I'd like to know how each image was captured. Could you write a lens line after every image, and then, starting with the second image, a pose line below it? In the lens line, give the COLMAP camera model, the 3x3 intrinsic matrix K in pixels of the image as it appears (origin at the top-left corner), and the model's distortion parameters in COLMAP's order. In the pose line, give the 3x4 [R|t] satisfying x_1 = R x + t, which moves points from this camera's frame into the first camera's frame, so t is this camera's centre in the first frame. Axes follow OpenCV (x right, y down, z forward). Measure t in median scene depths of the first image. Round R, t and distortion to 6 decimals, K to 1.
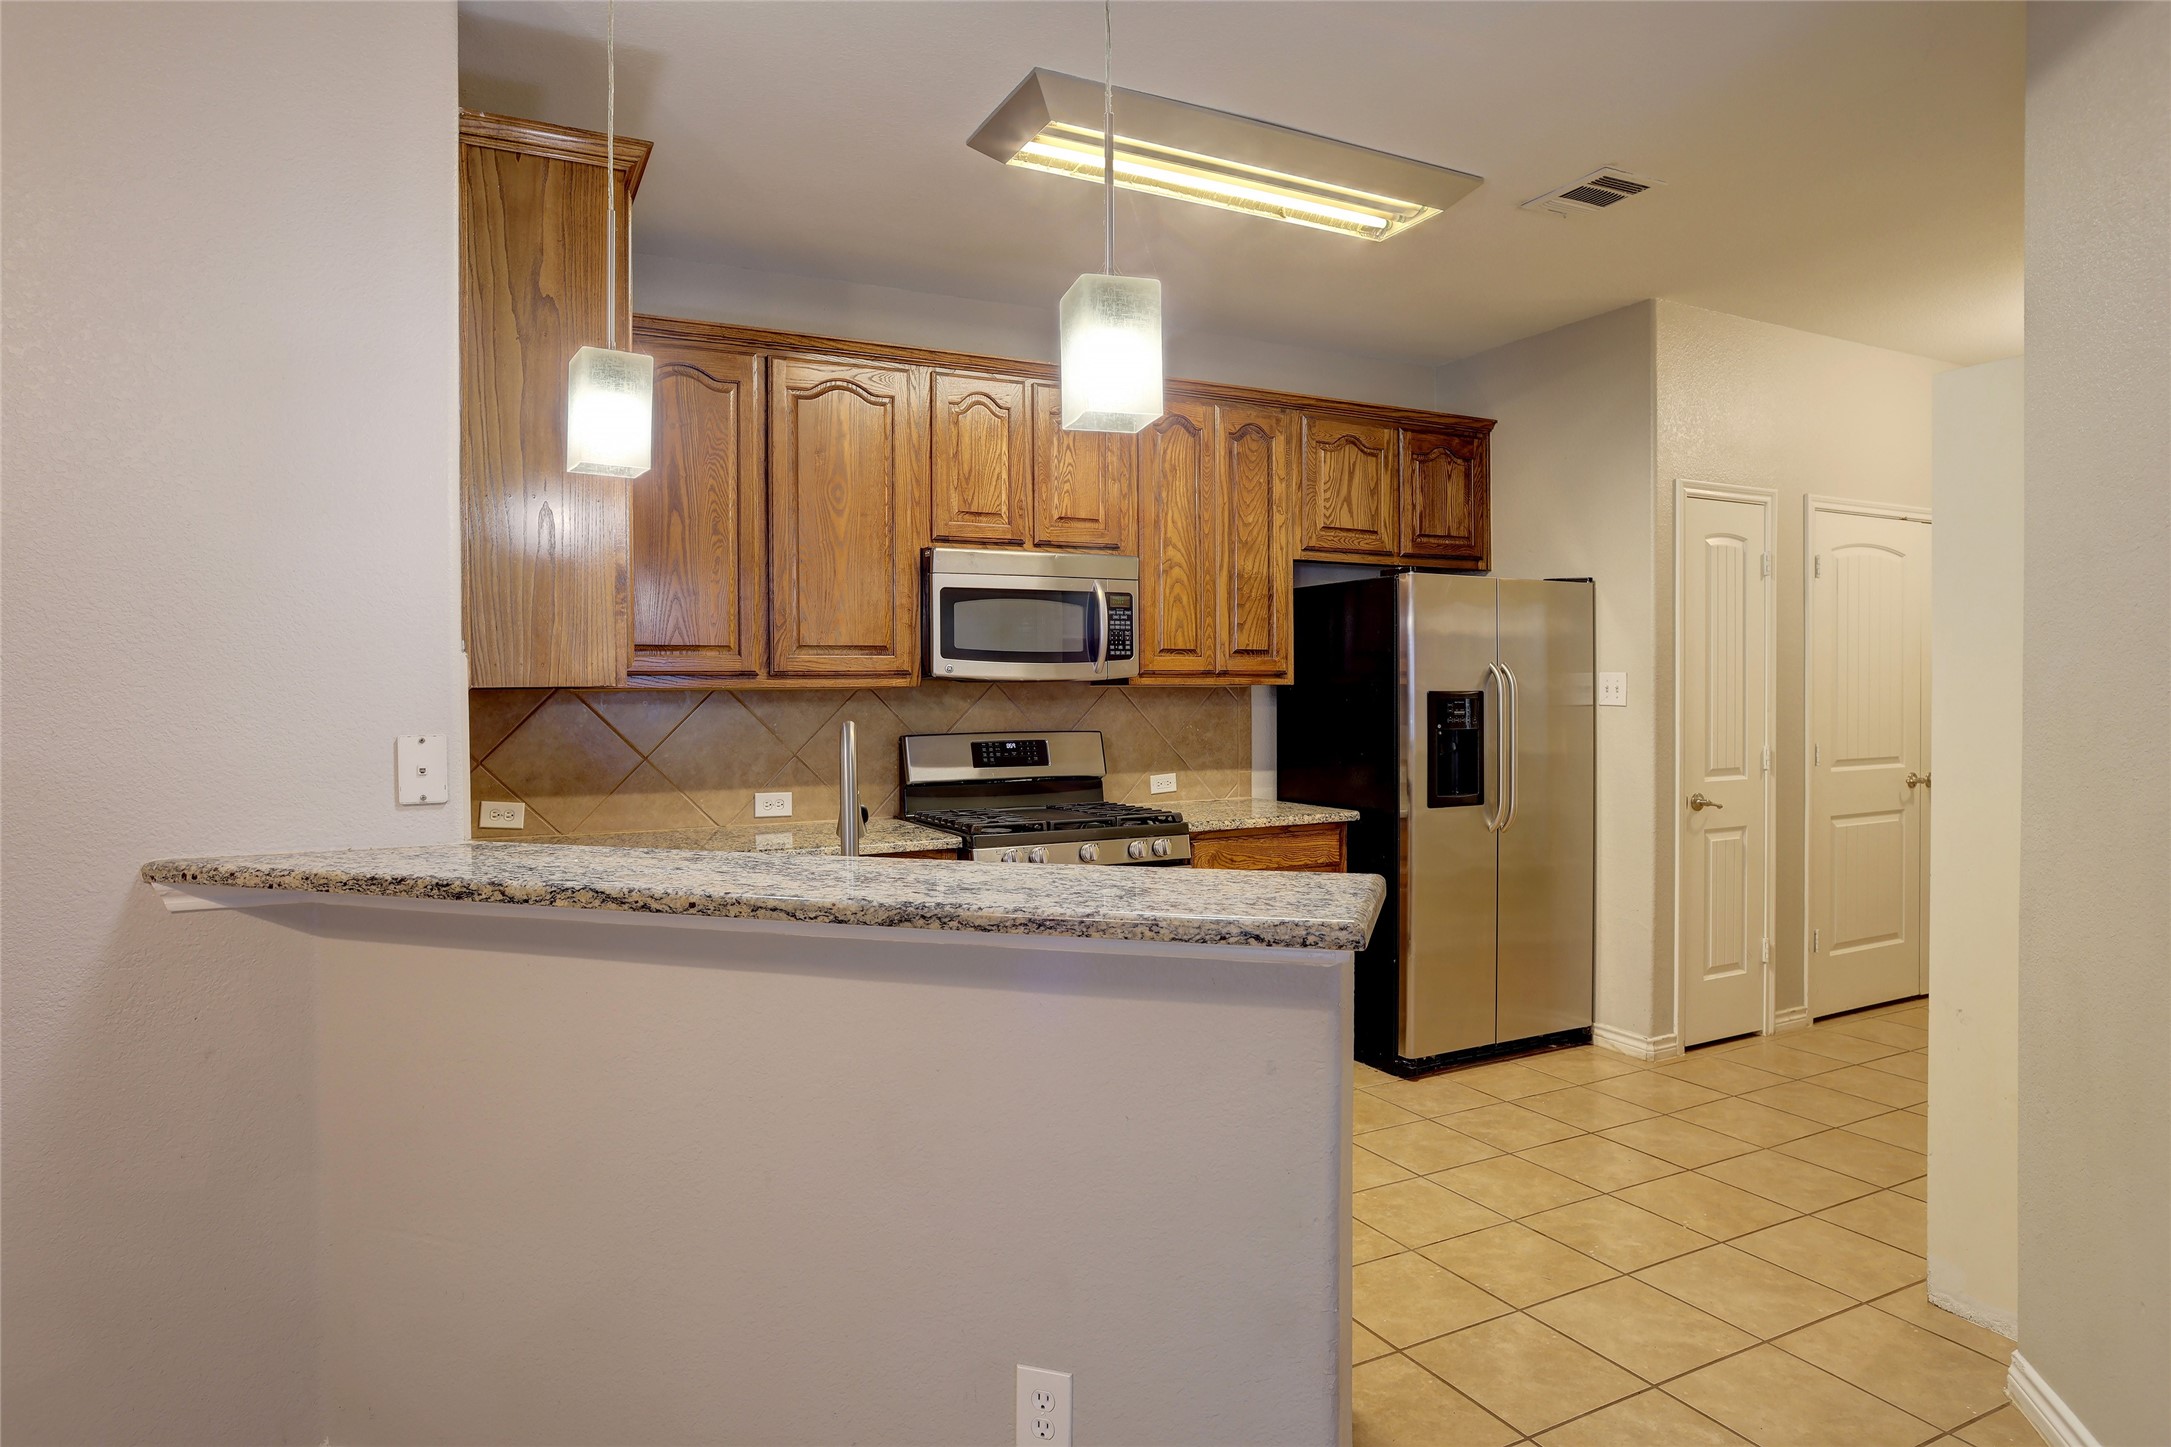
lens RADIAL K [[1250.5, 0, 1076.0], [0, 1250.5, 710.1], [0, 0, 1]] dist [-0.085178, 0.083289]
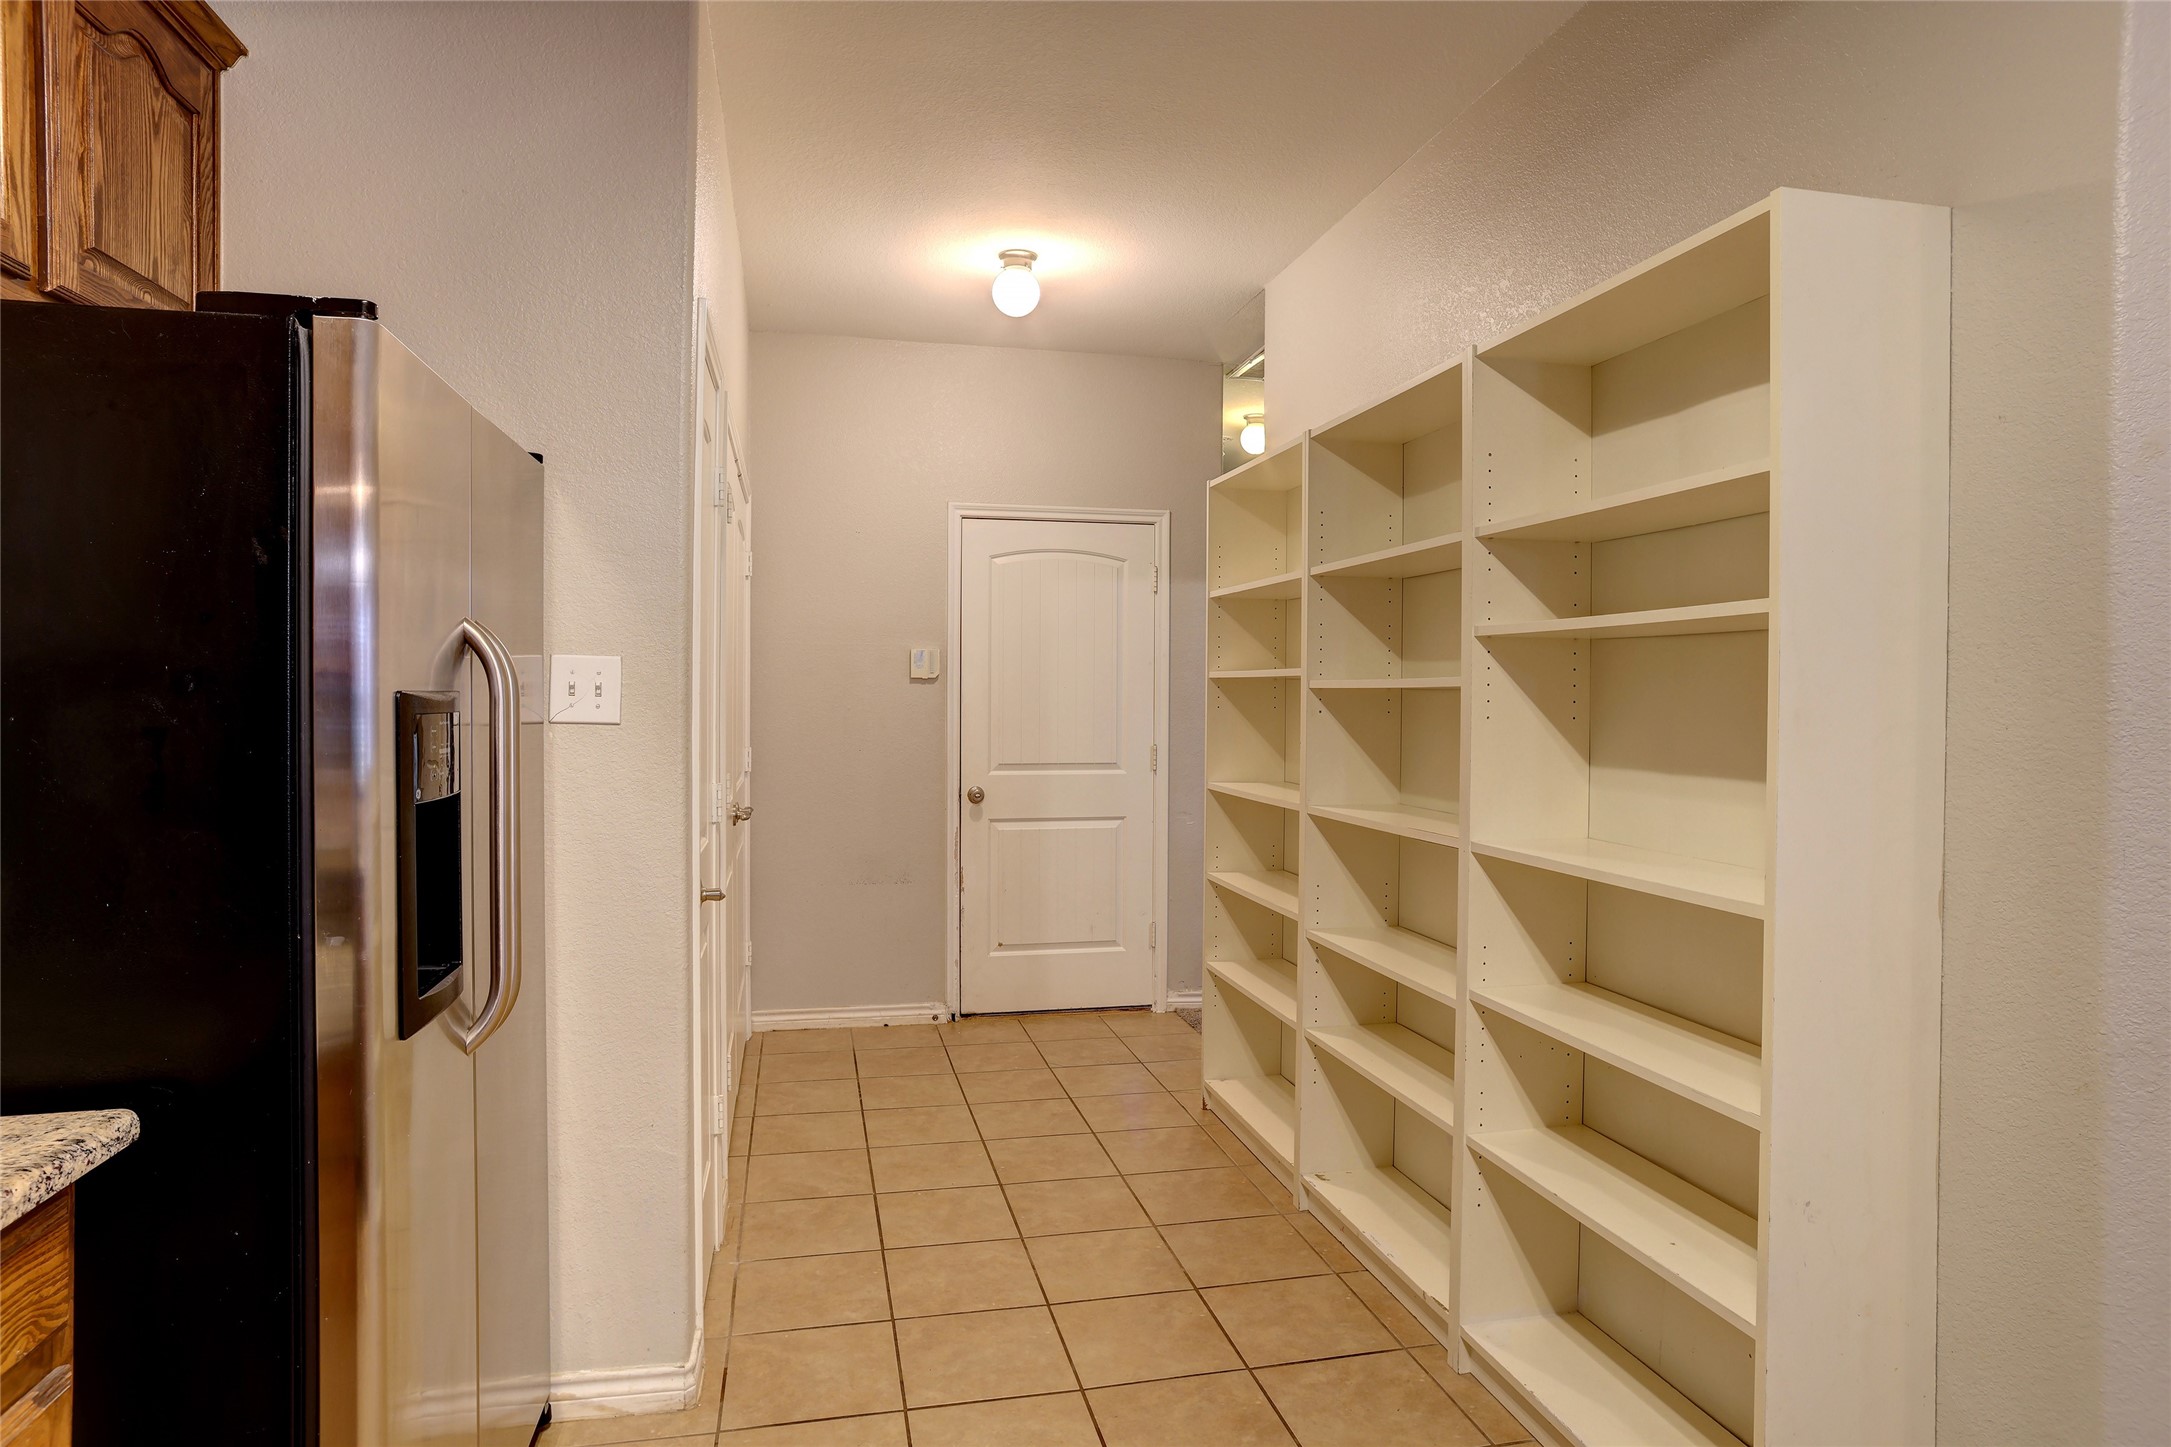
lens RADIAL K [[1250.5, 0, 1076.0], [0, 1250.5, 710.1], [0, 0, 1]] dist [-0.085178, 0.083289]
pose [[0.258853, -0.003826, 0.965909, 0.010575], [0.017541, 0.999846, -0.000740, -0.005336], [-0.965757, 0.017135, 0.258880, 0.711729]]
